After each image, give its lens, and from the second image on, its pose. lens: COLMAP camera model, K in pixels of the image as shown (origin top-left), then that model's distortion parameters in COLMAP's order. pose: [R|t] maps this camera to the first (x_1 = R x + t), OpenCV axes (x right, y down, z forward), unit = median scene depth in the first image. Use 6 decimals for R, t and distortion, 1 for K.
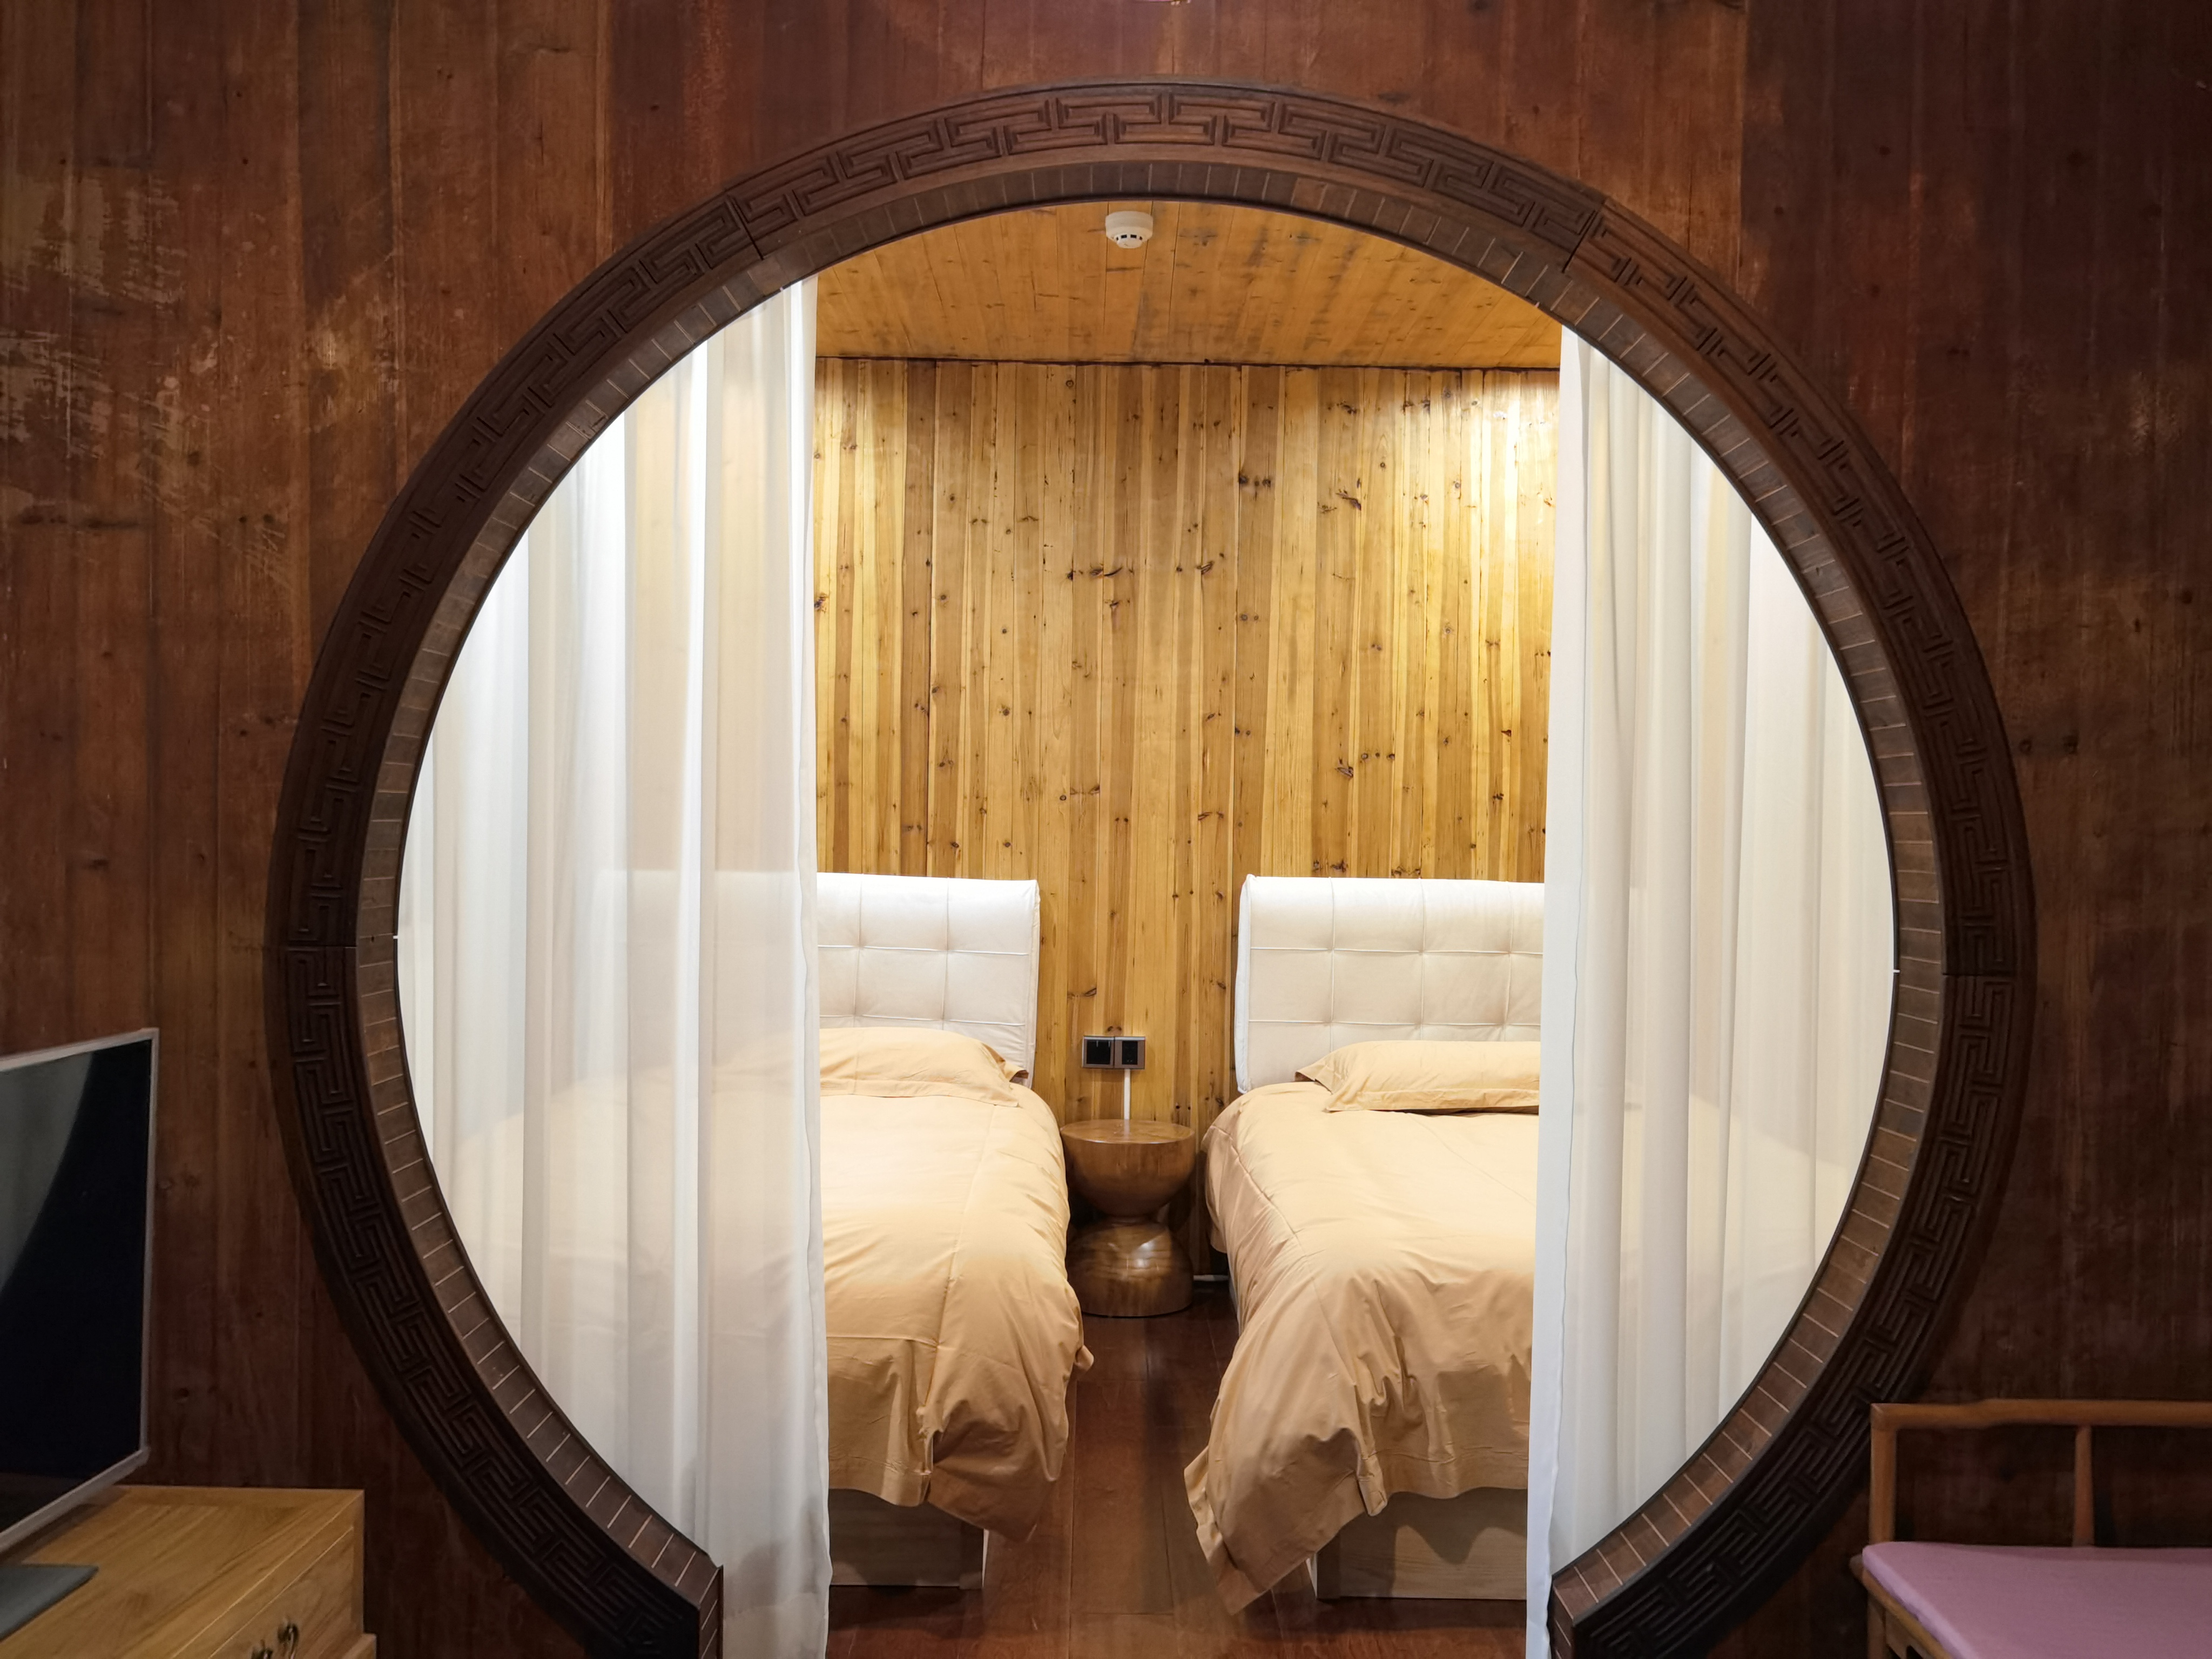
lens RADIAL K [[1742.4, 0, 1106.5], [0, 1742.4, 862.8], [0, 0, 1]] dist [0.021887, -0.002373]
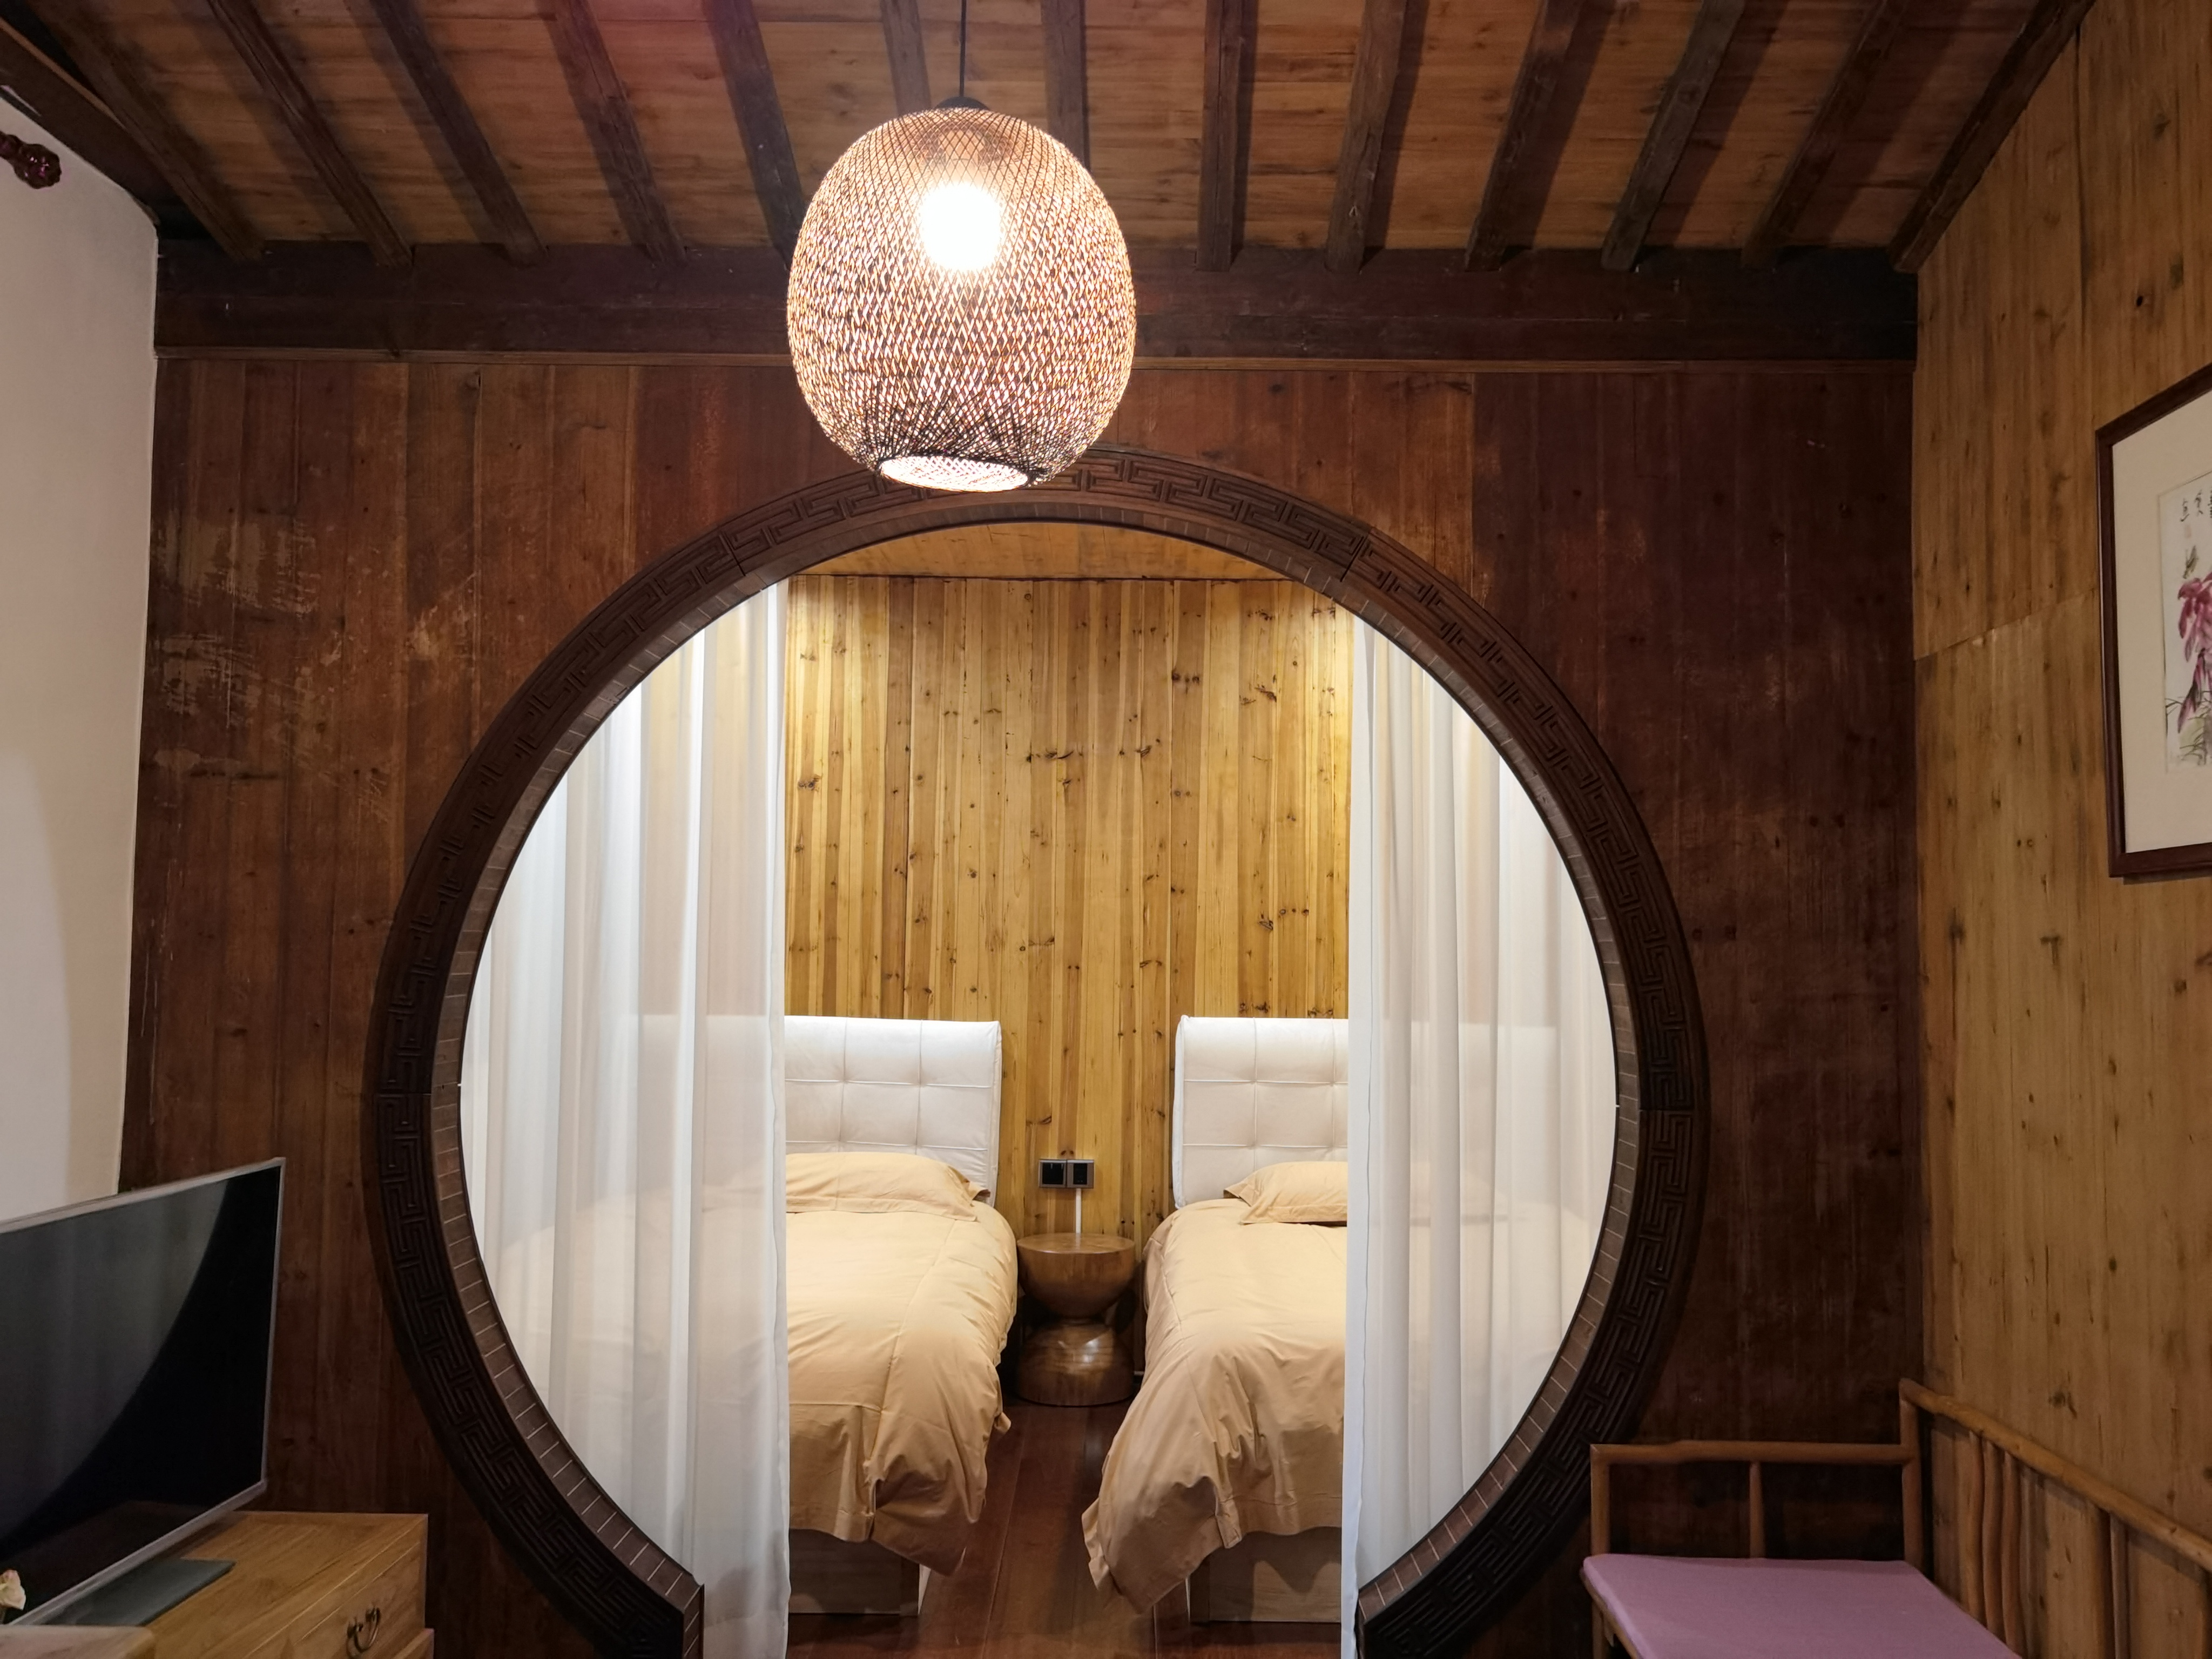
lens RADIAL K [[1764.3, 0, 1119.0], [0, 1764.3, 837.4], [0, 0, 1]] dist [-0.018009, 0.121363]
pose [[0.999914, -0.006454, -0.011449, 0.101604], [0.005520, 0.996793, -0.079835, -0.034285], [0.011928, 0.079765, 0.996742, -0.323186]]
